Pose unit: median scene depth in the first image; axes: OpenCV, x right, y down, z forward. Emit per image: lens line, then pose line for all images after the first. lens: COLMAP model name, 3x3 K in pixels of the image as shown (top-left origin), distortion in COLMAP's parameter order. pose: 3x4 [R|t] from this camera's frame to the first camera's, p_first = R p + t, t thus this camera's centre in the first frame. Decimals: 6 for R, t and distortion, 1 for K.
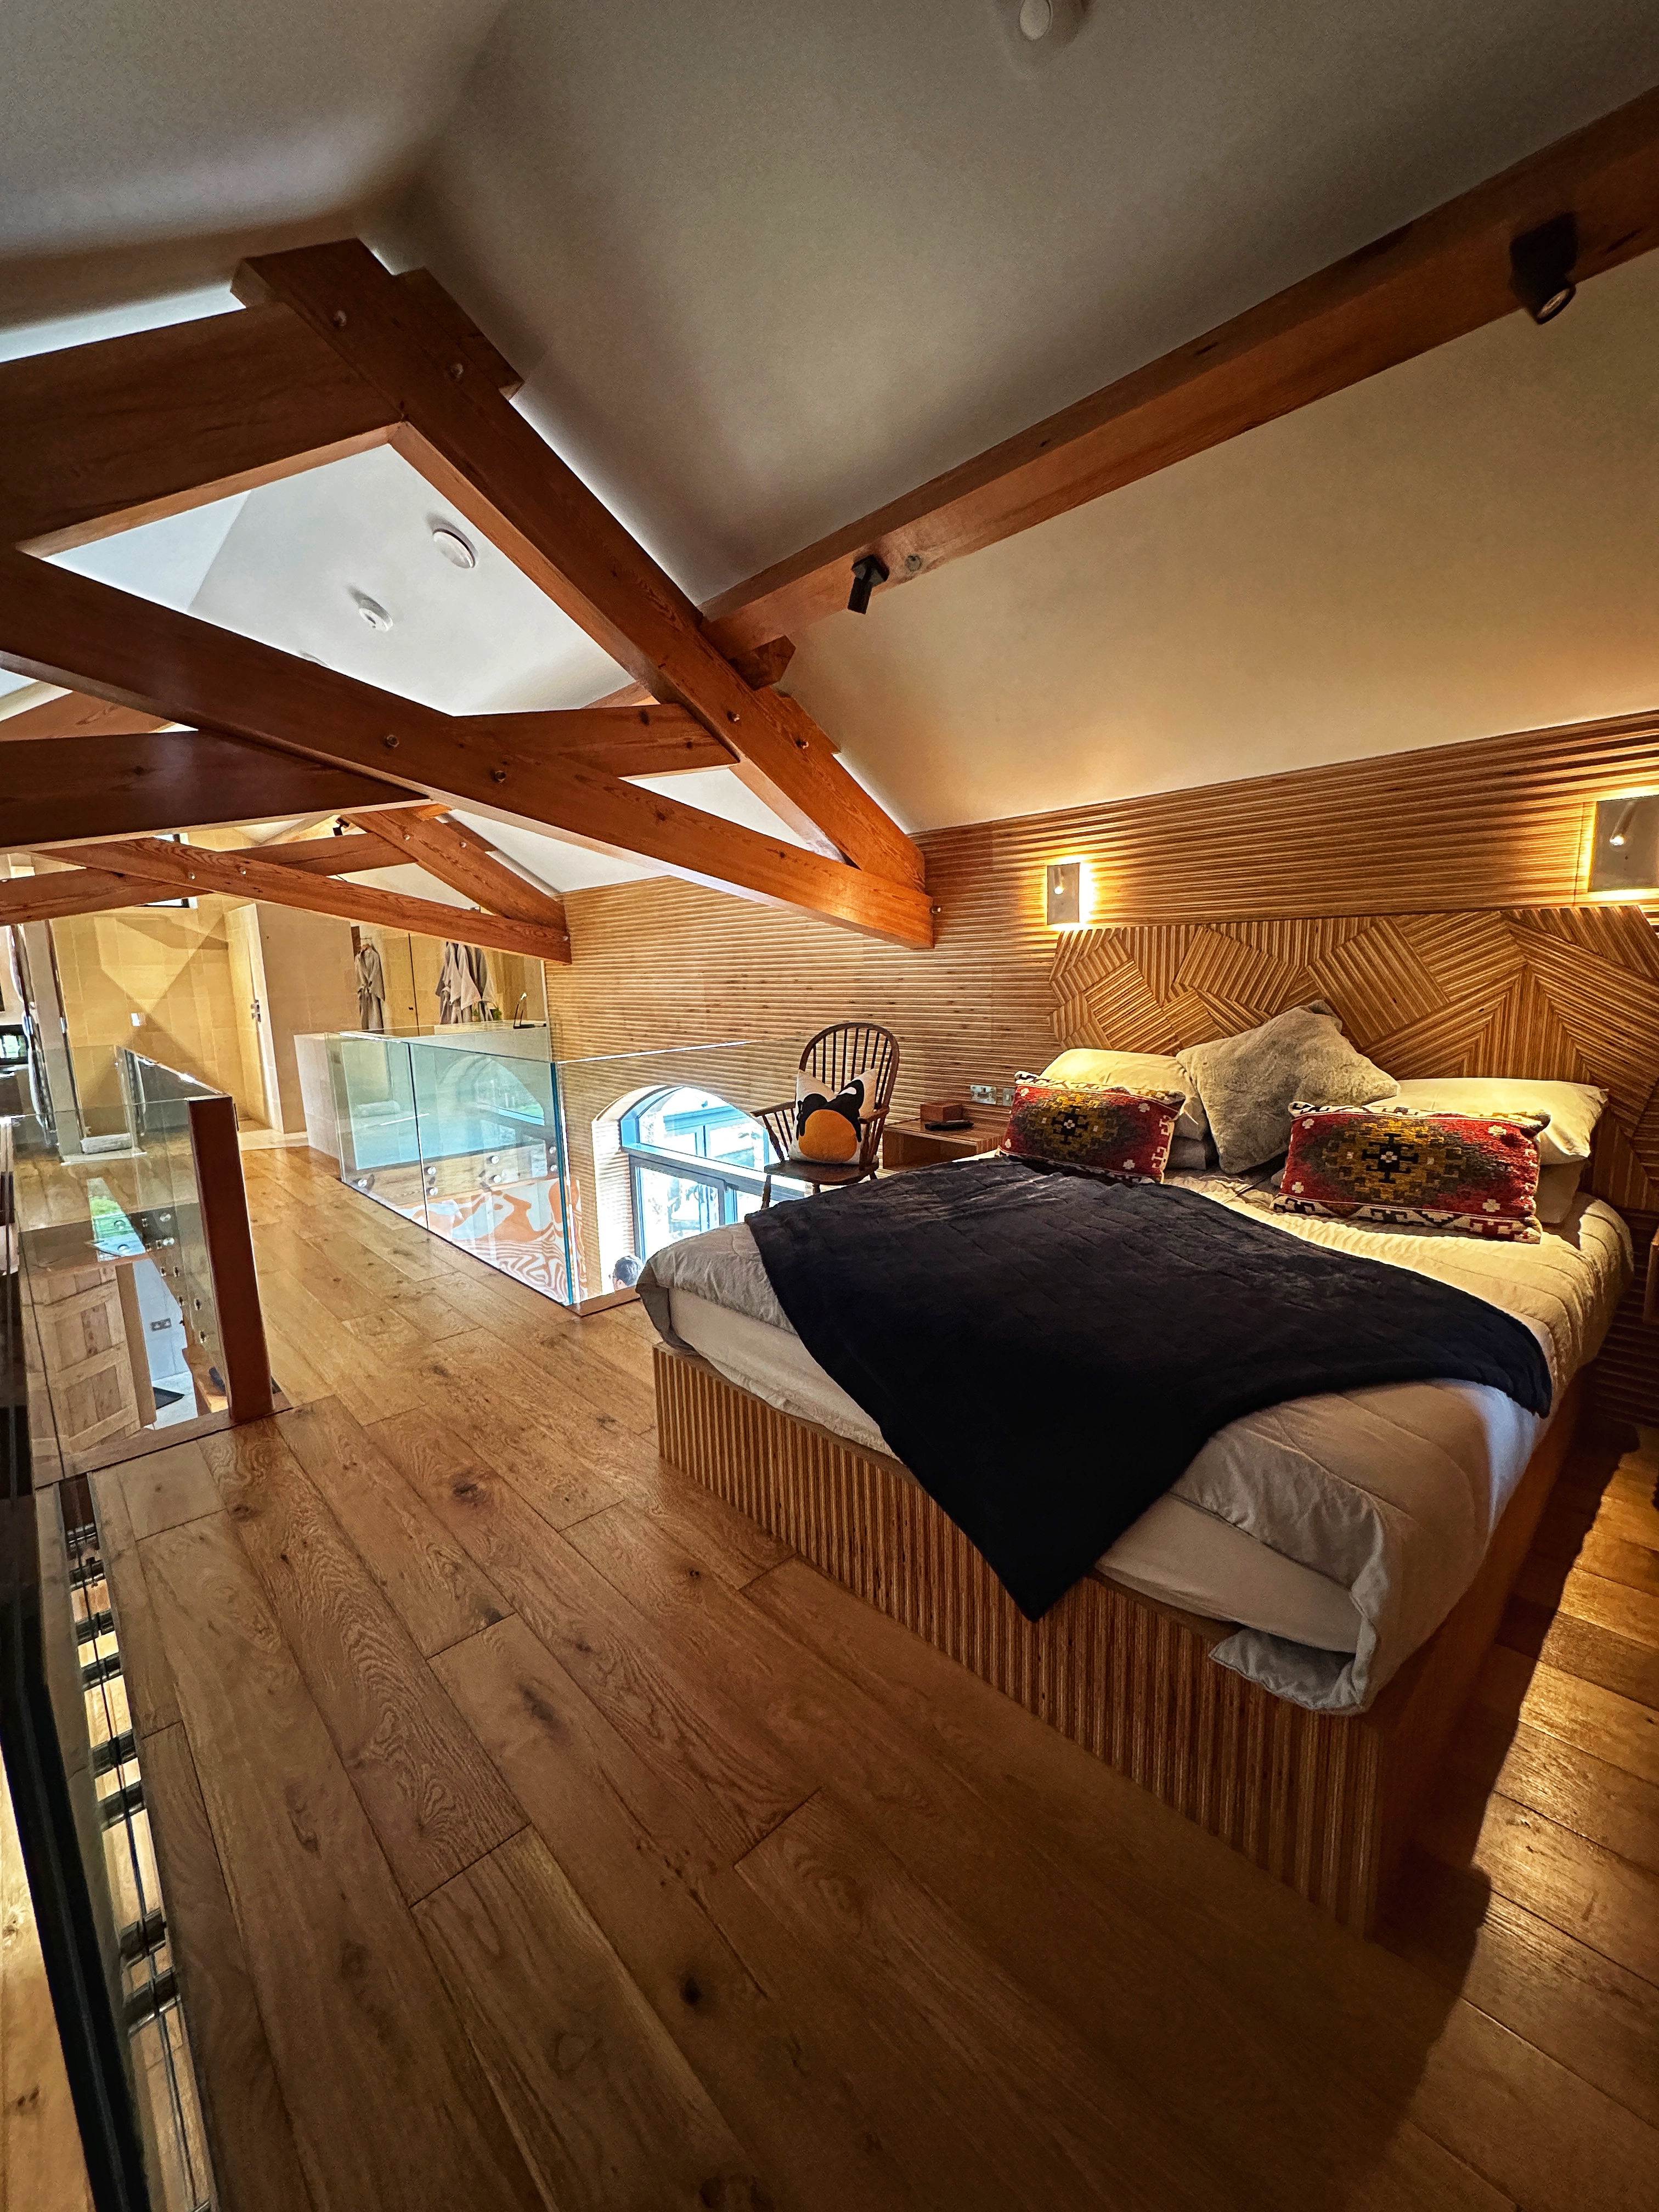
lens RADIAL K [[886.5, 0, 832.6], [0, 886.5, 1101.1], [0, 0, 1]] dist [-0.001325, -0.000345]
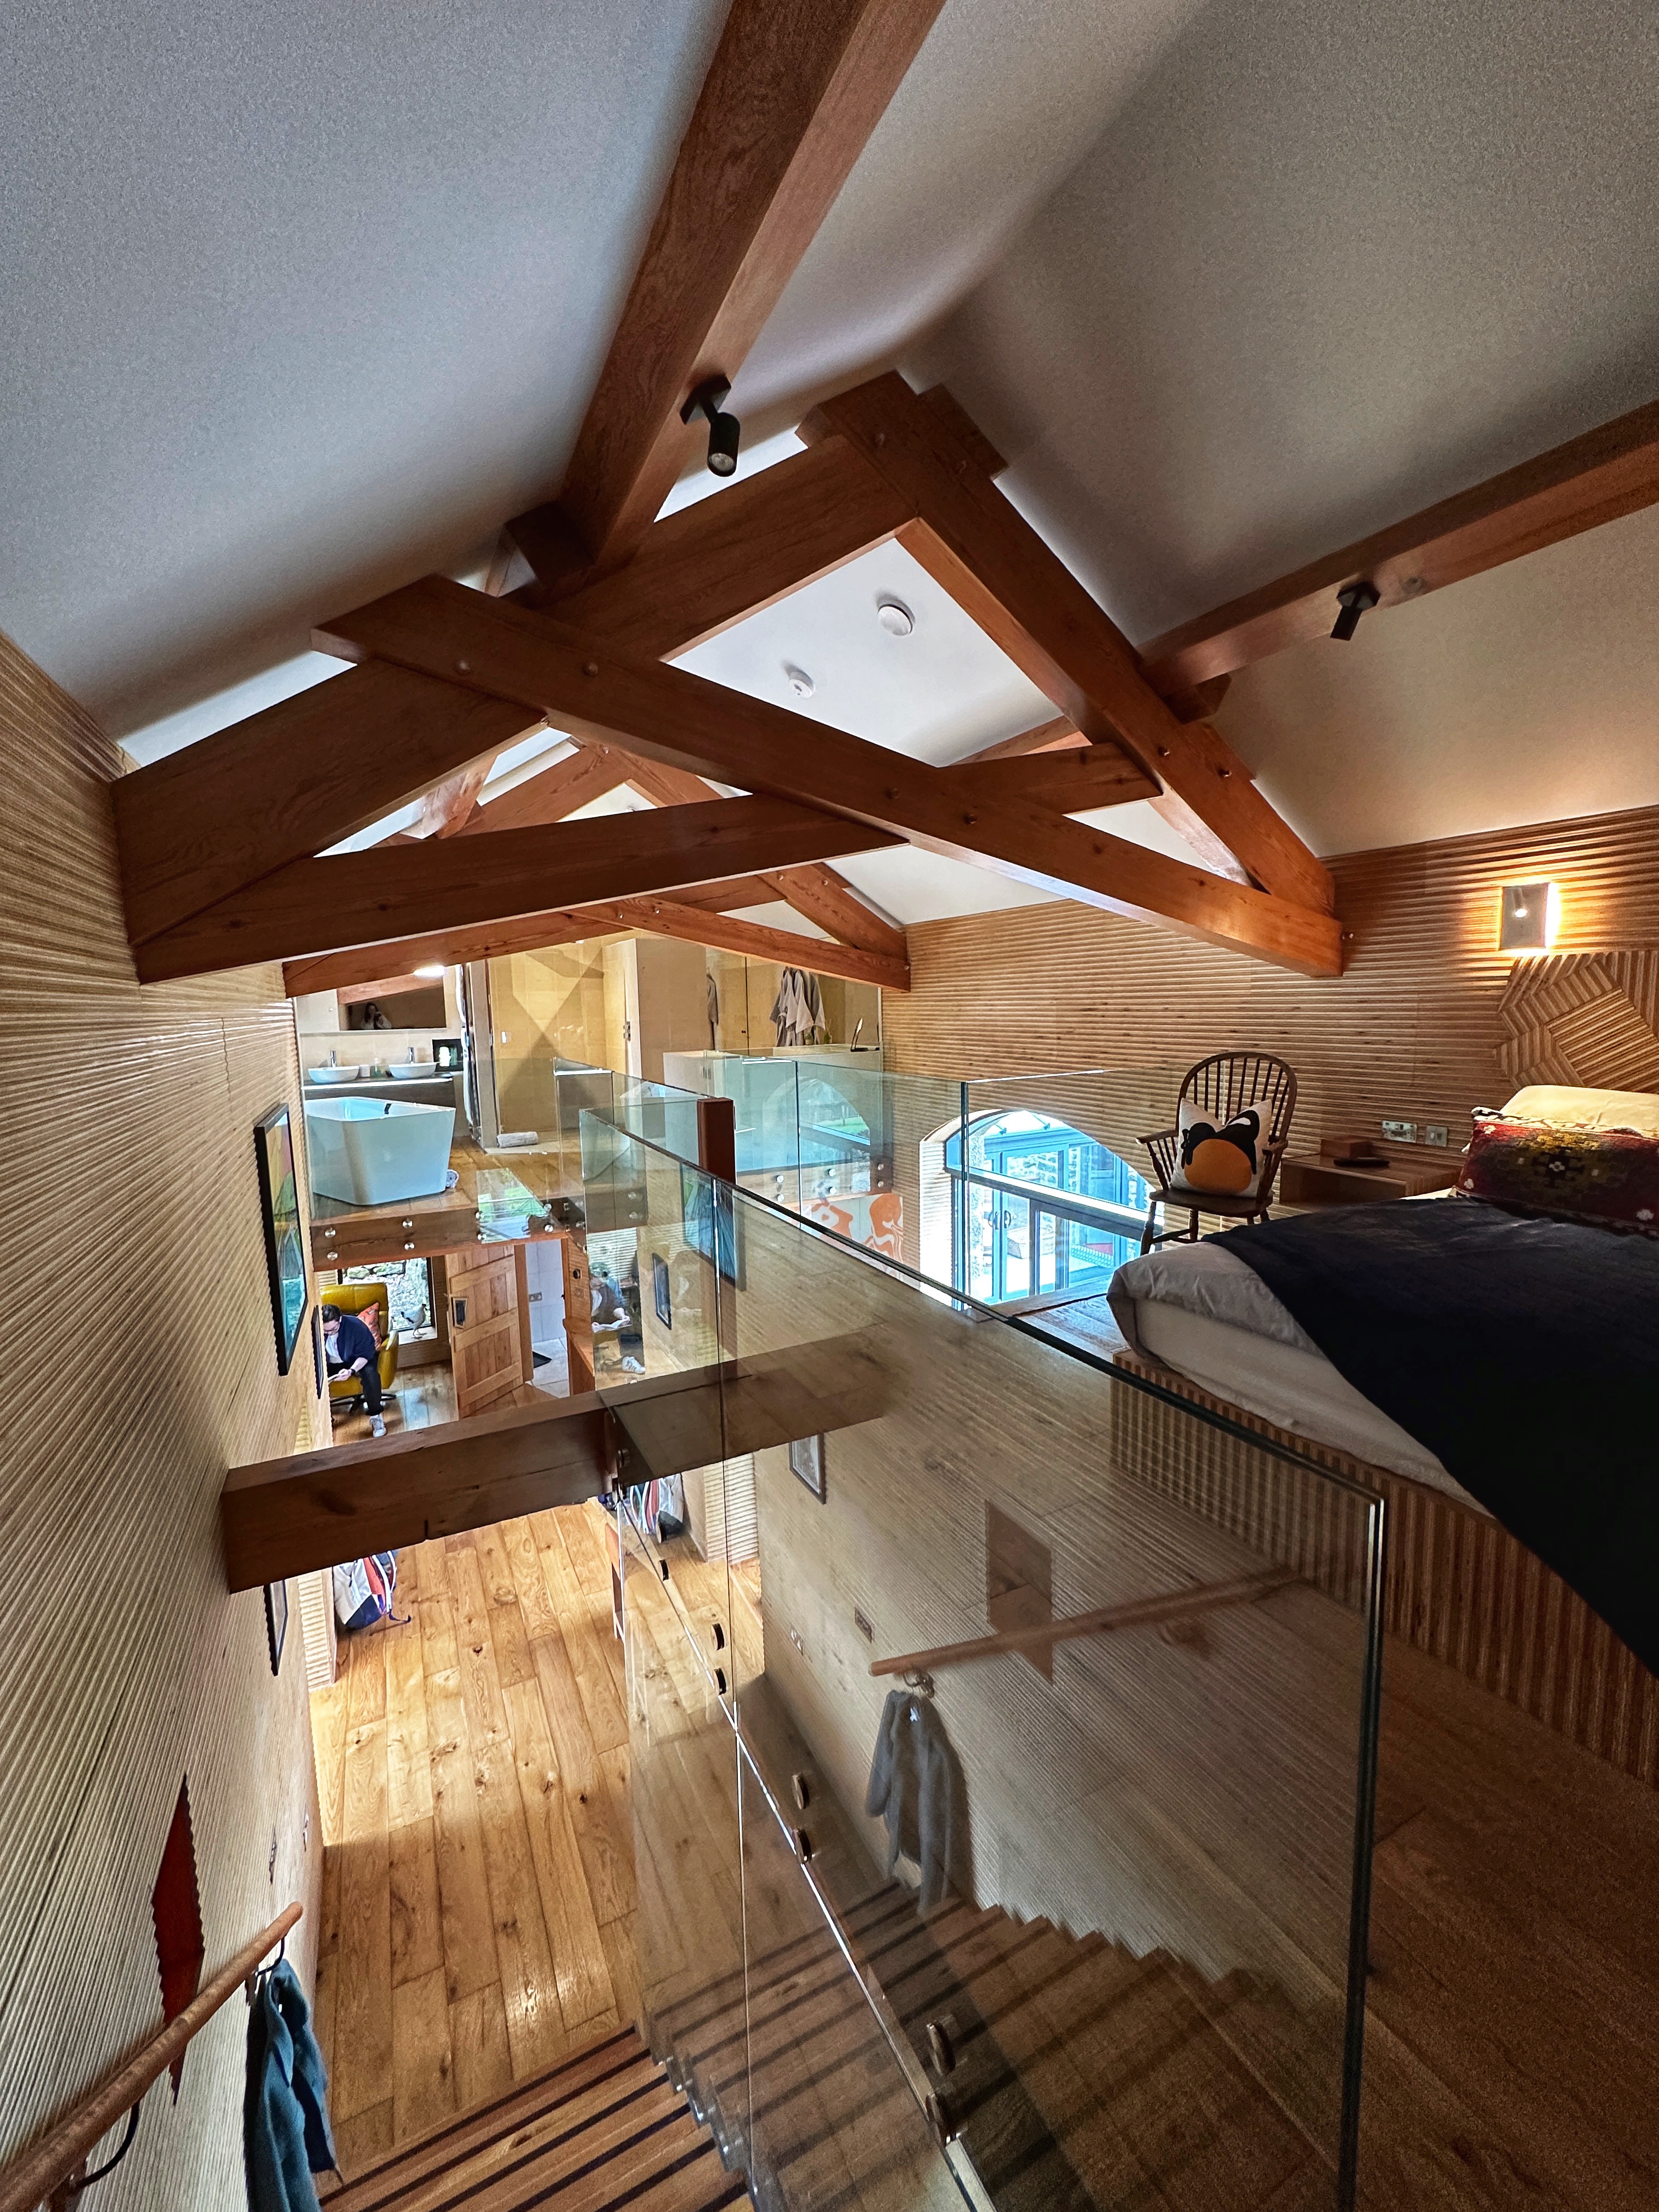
lens RADIAL K [[886.5, 0, 832.6], [0, 886.5, 1101.1], [0, 0, 1]] dist [-0.001325, -0.000345]
pose [[0.960622, 0.039009, -0.275105, -0.162950], [-0.048189, 0.998482, -0.026687, 0.015524], [0.273647, 0.038893, 0.961044, -0.067932]]
